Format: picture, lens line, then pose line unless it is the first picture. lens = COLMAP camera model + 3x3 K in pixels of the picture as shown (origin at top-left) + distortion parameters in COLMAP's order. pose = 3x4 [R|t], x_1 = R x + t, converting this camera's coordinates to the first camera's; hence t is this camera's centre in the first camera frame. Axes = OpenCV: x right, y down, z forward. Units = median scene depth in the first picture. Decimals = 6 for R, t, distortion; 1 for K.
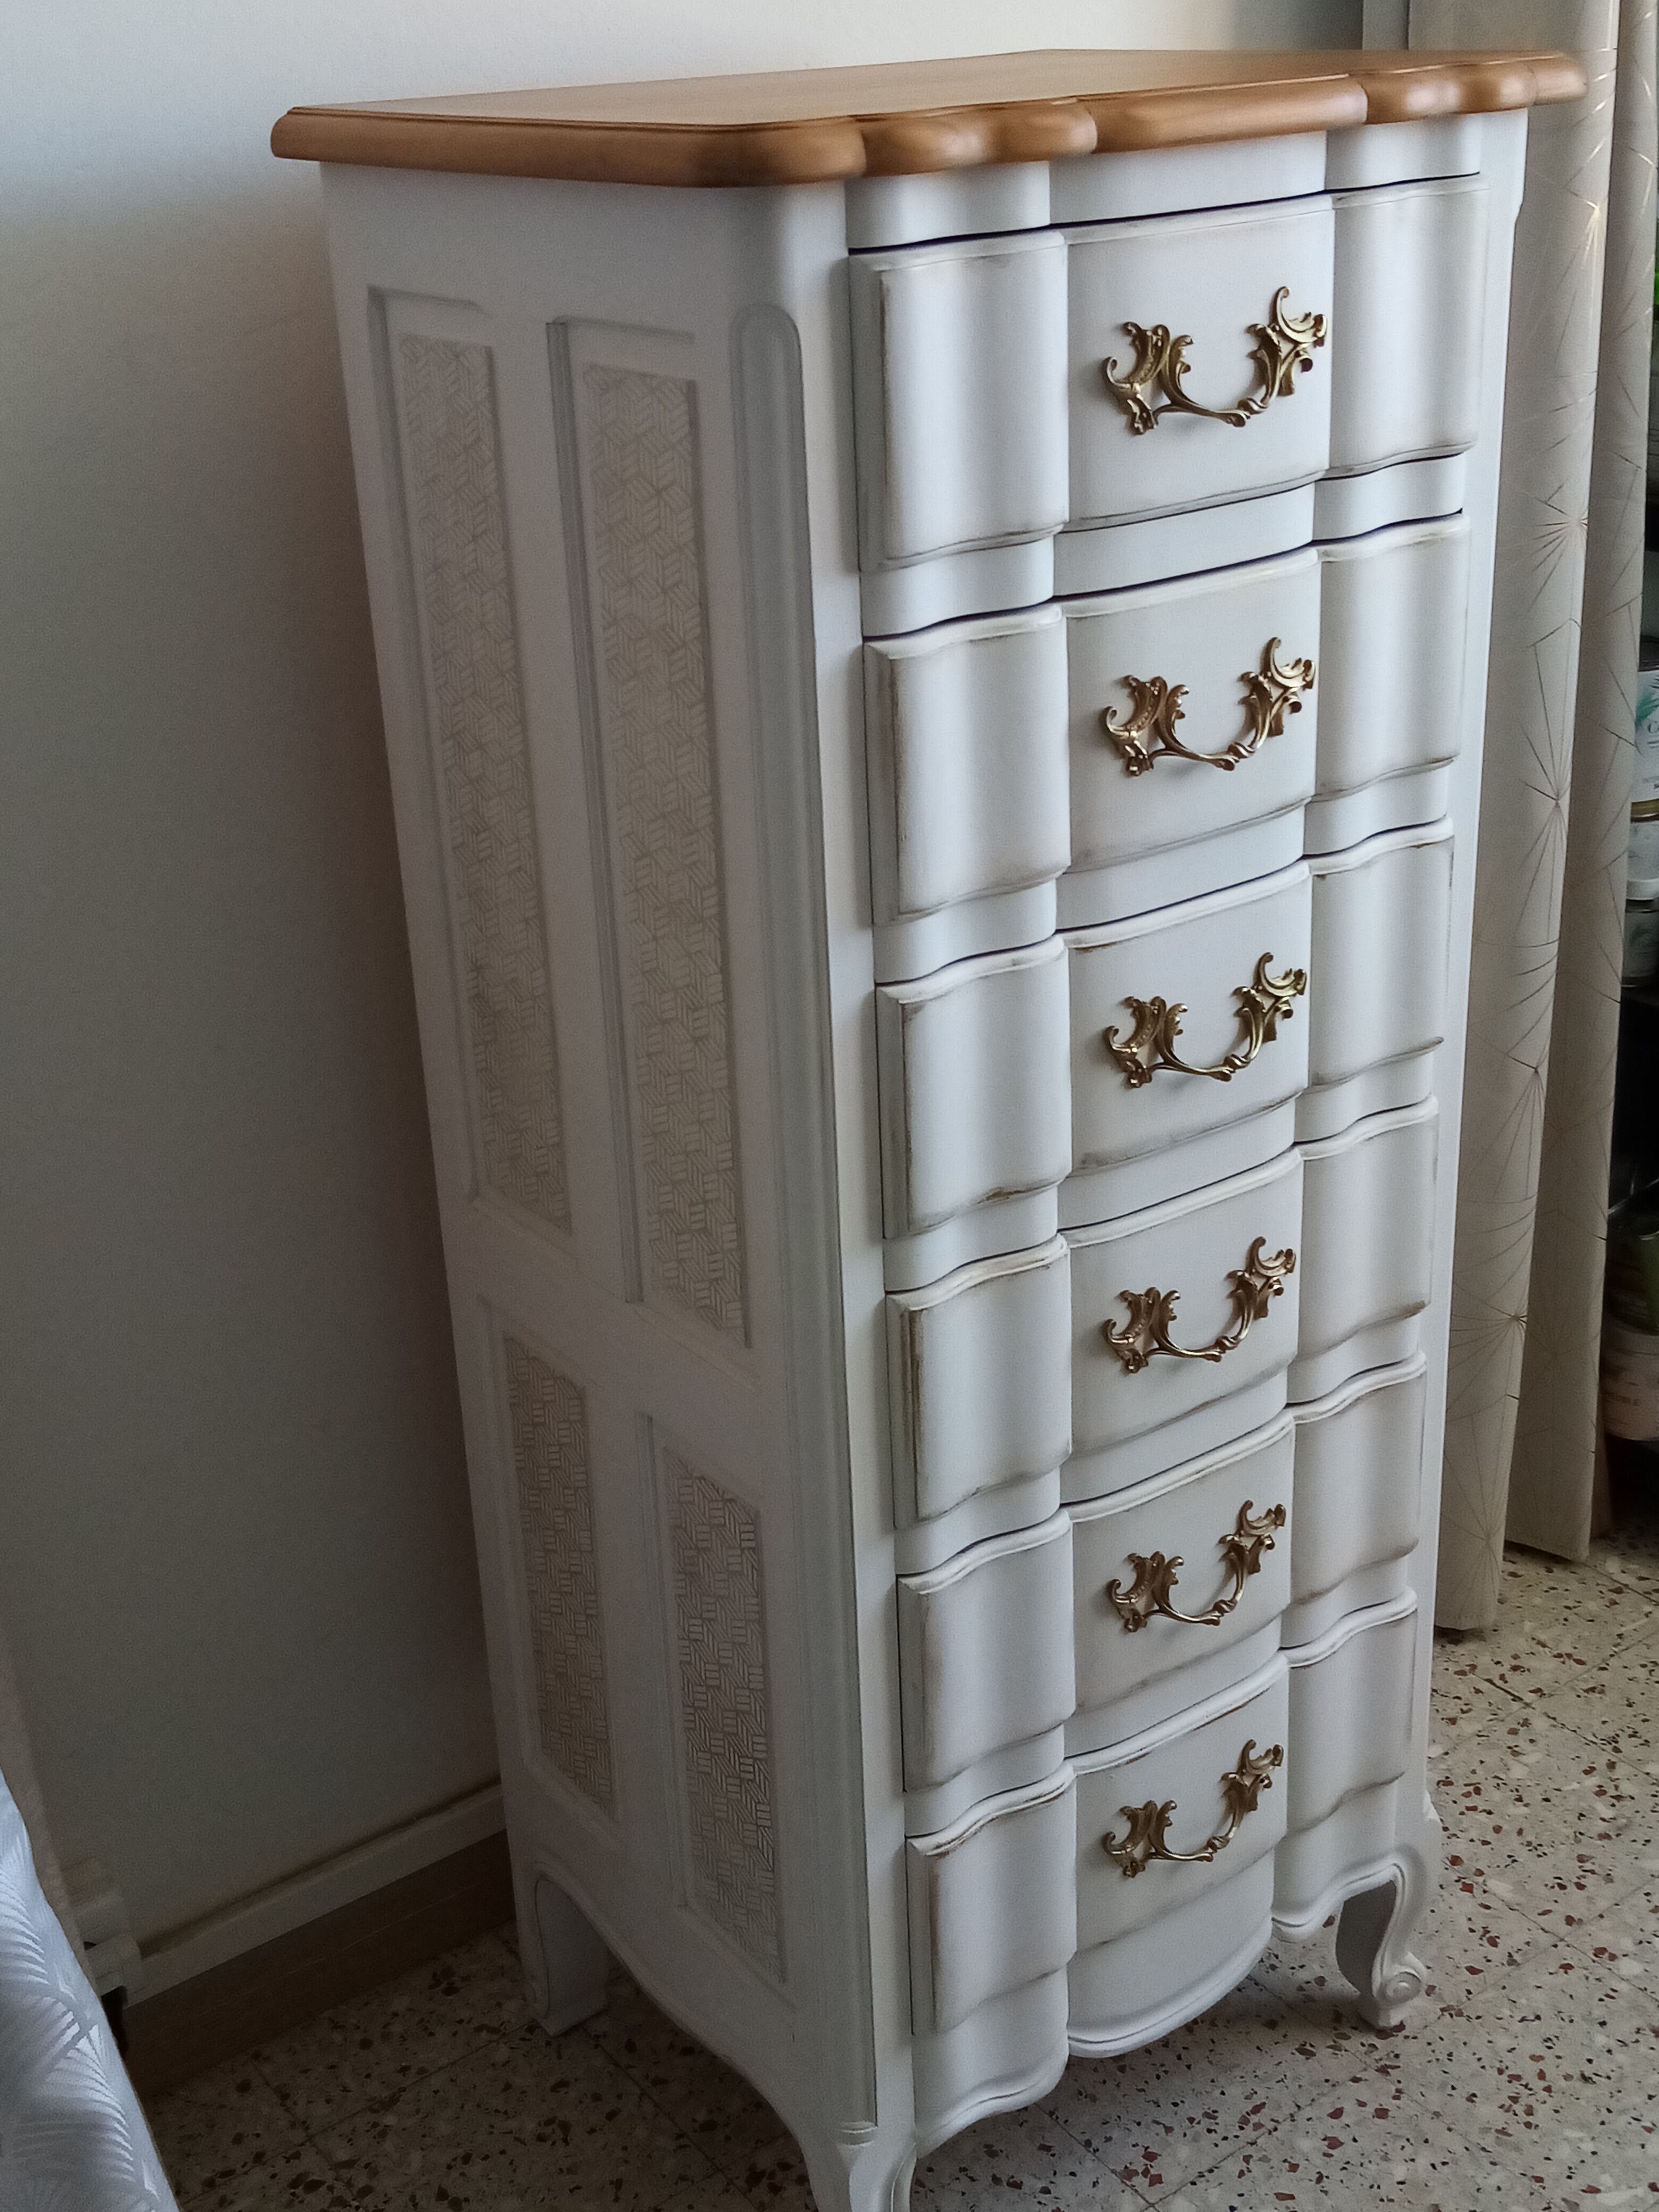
lens RADIAL K [[2633.8, 0, 826.5], [0, 2633.8, 1103.6], [0, 0, 1]] dist [-0.002105, 0.000000]
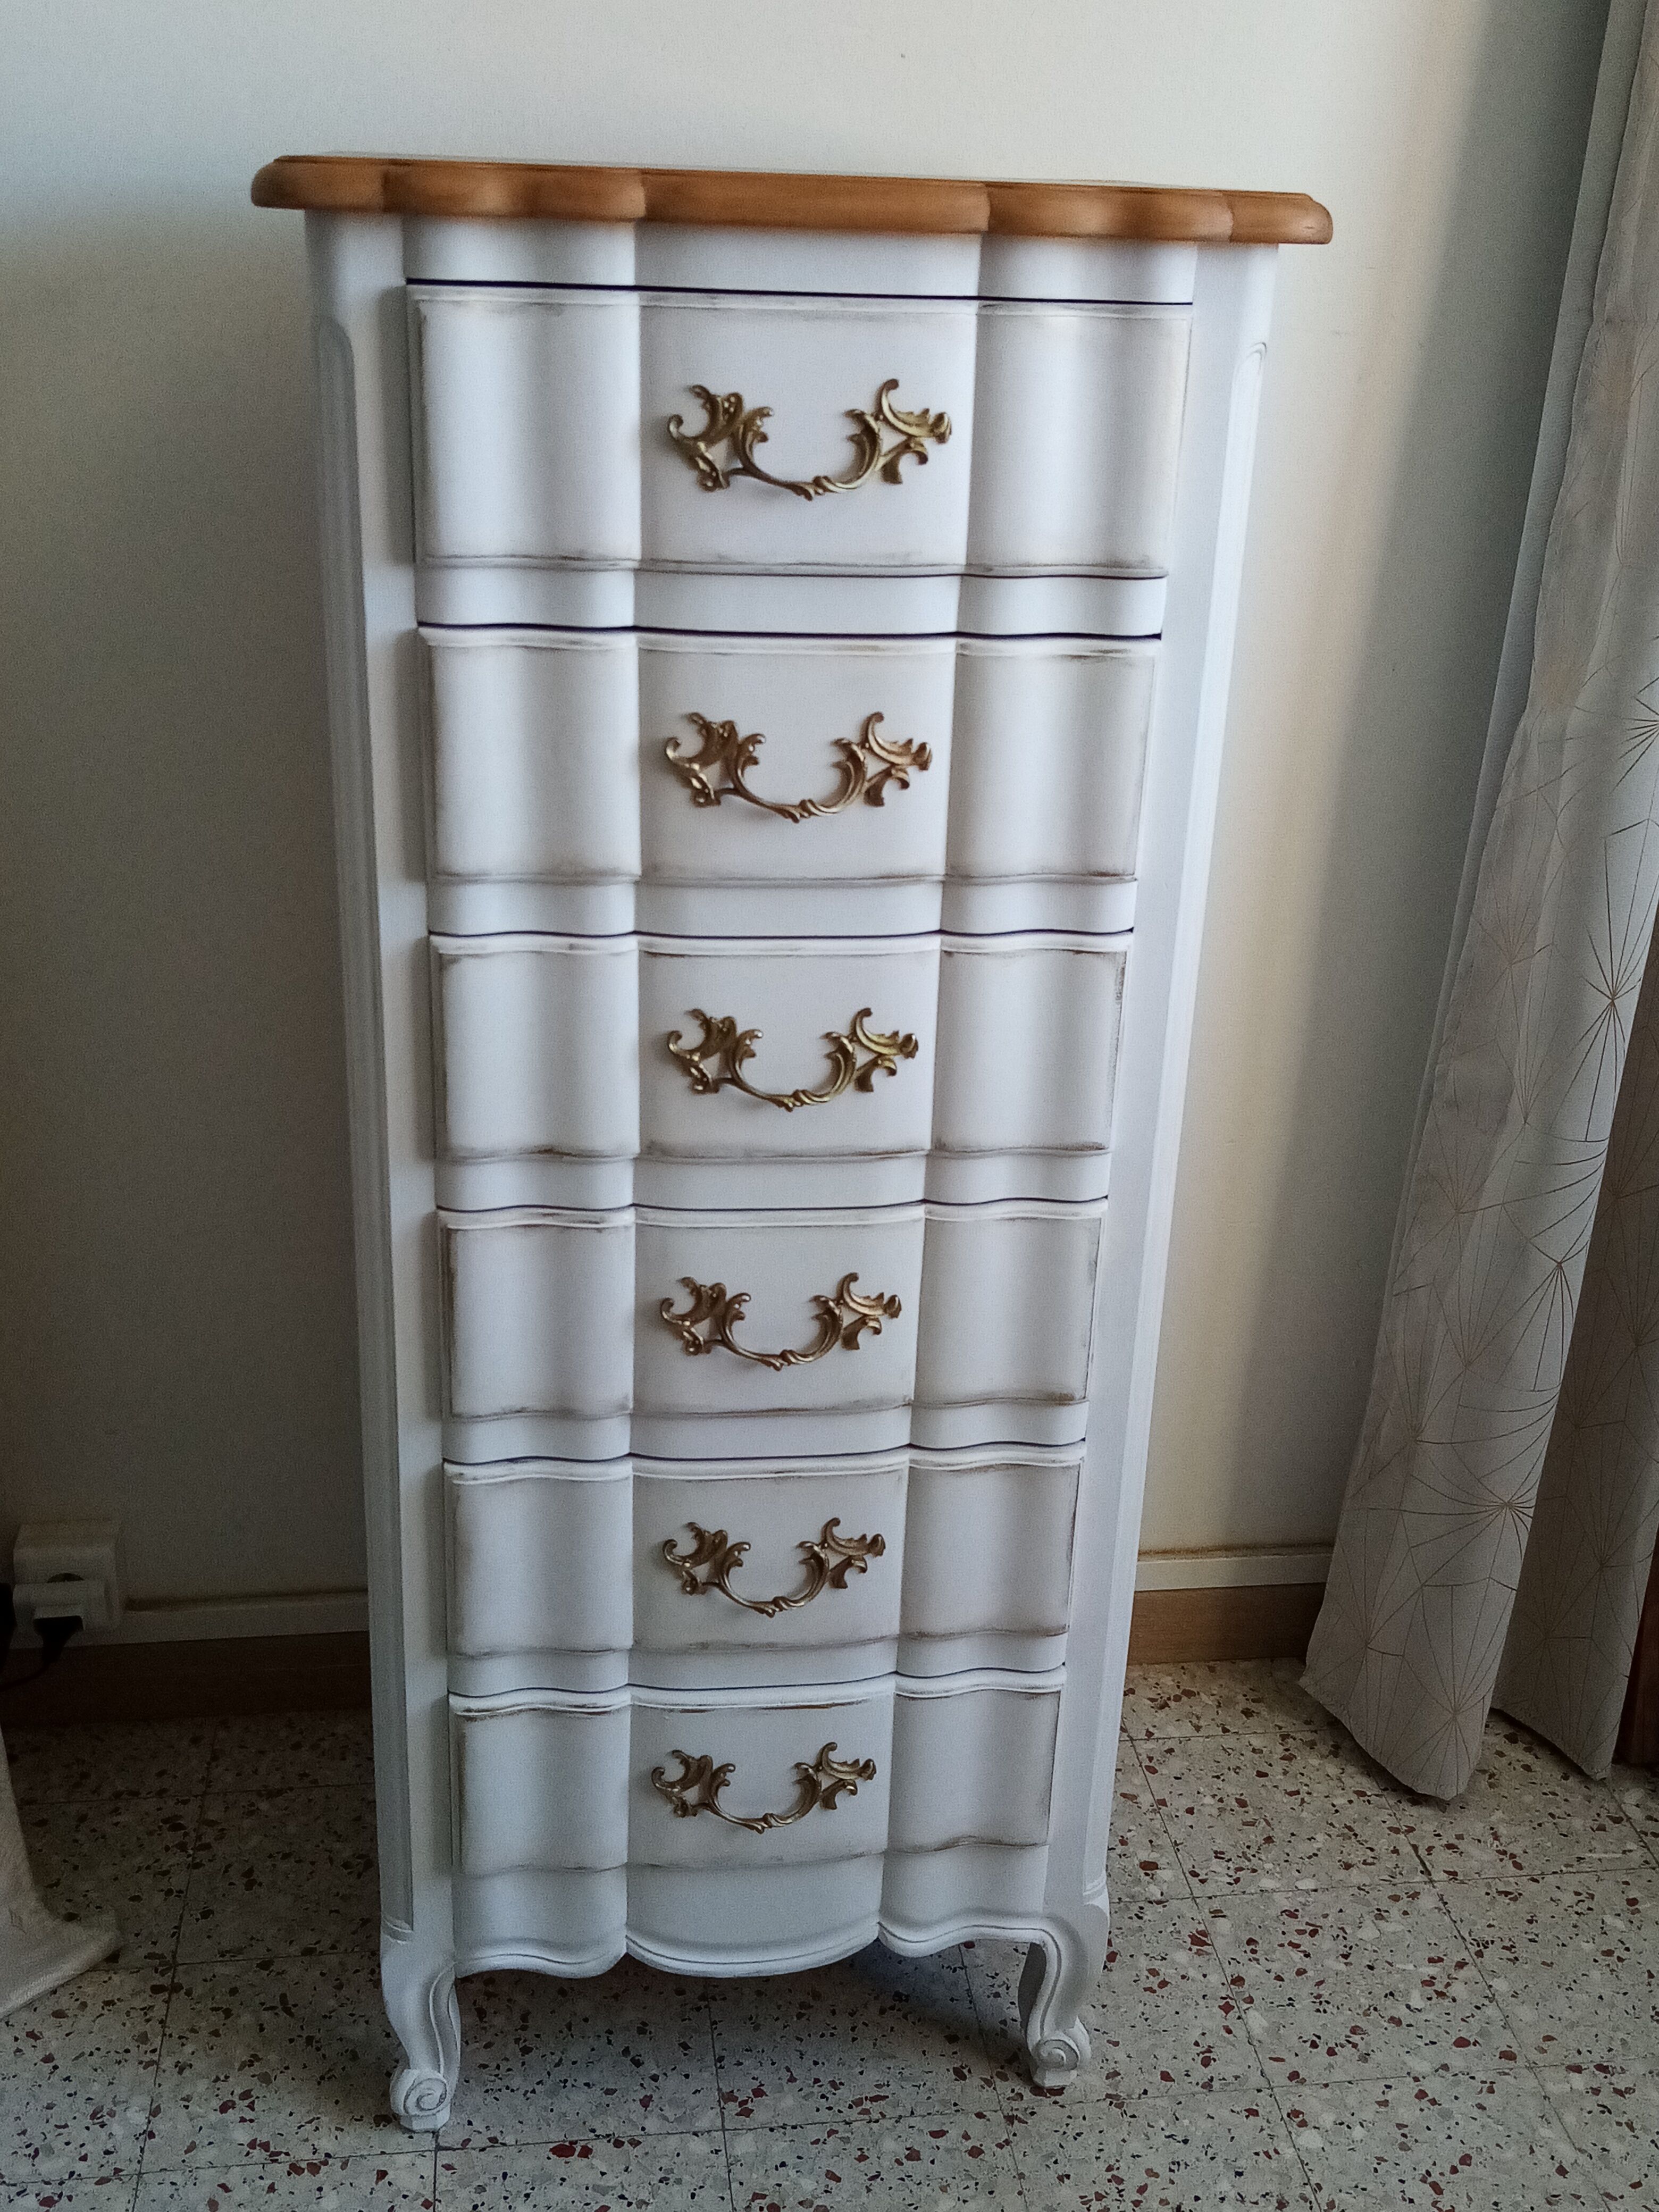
lens RADIAL K [[2292.8, 0, 849.1], [0, 2292.8, 1110.8], [0, 0, 1]] dist [-0.005792, 0.000000]
pose [[0.880209, 0.257676, -0.398540, 0.508482], [-0.260871, 0.964216, 0.047259, -0.055727], [0.396457, 0.062370, 0.915932, 0.142576]]
